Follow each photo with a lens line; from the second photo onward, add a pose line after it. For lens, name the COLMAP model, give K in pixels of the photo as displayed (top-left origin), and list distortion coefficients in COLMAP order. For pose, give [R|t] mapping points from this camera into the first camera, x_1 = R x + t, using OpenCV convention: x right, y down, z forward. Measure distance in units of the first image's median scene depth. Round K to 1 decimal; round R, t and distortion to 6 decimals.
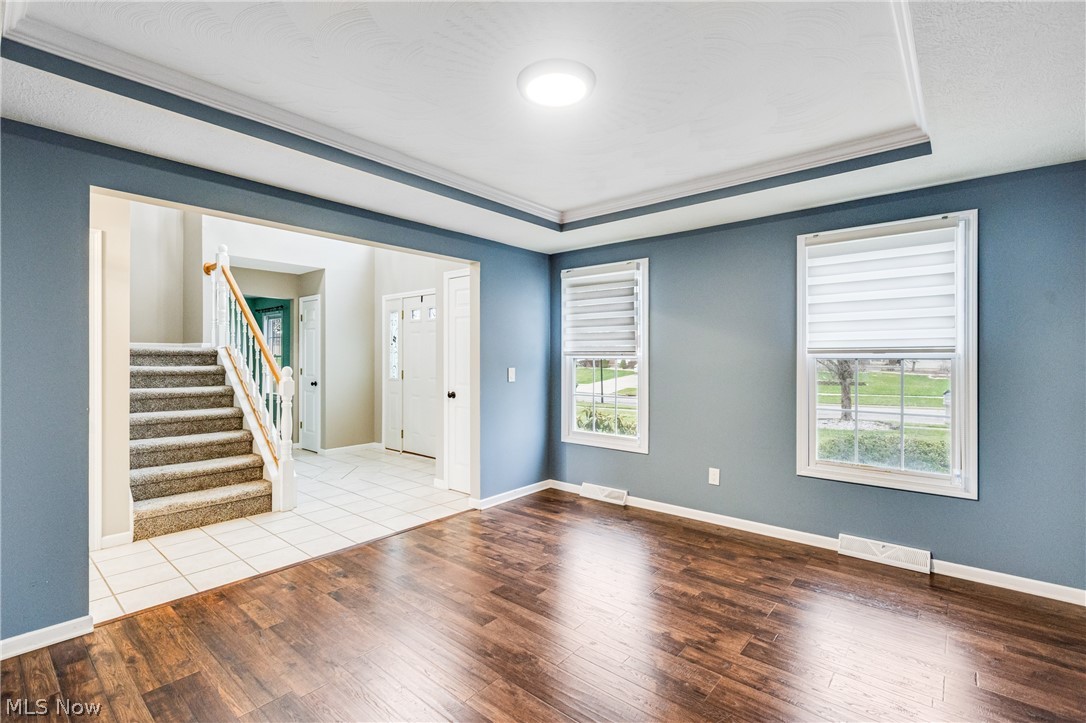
lens RADIAL K [[481.8, 0, 546.6], [0, 481.8, 360.6], [0, 0, 1]] dist [0.000124, -0.000042]
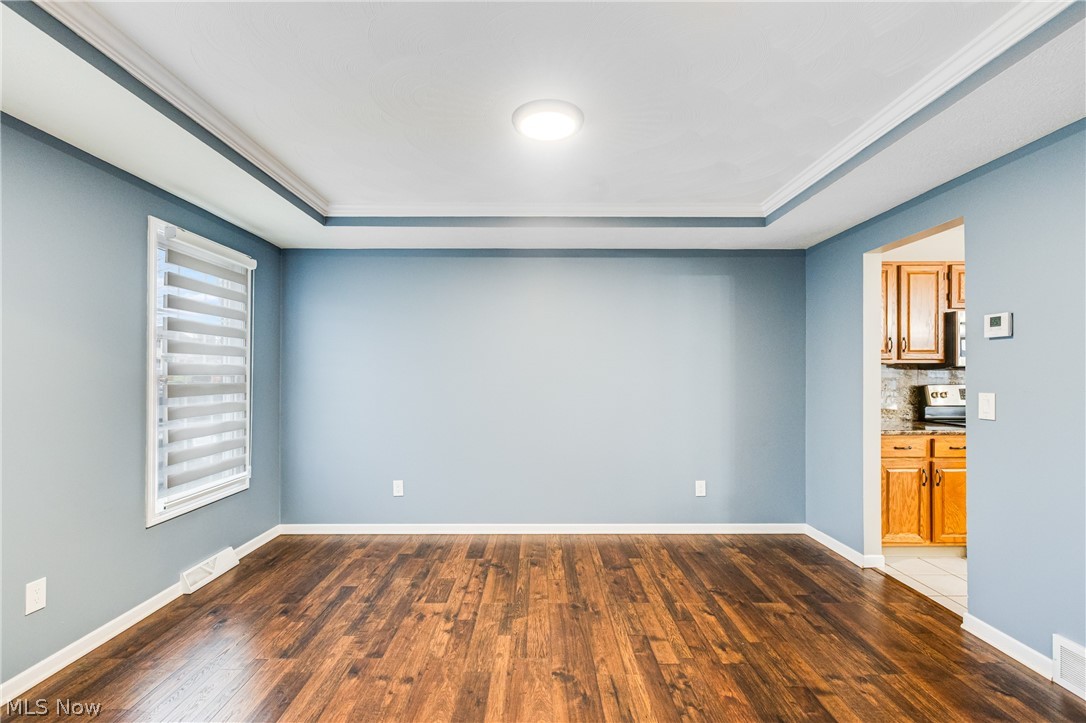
lens RADIAL K [[503.6, 0, 545.3], [0, 503.6, 361.6], [0, 0, 1]] dist [0.000528, -0.000353]
pose [[-0.658758, 0.017837, 0.752144, -0.637706], [-0.001876, 0.999677, -0.025350, -0.008489], [-0.752353, -0.018111, -0.658511, 1.338818]]
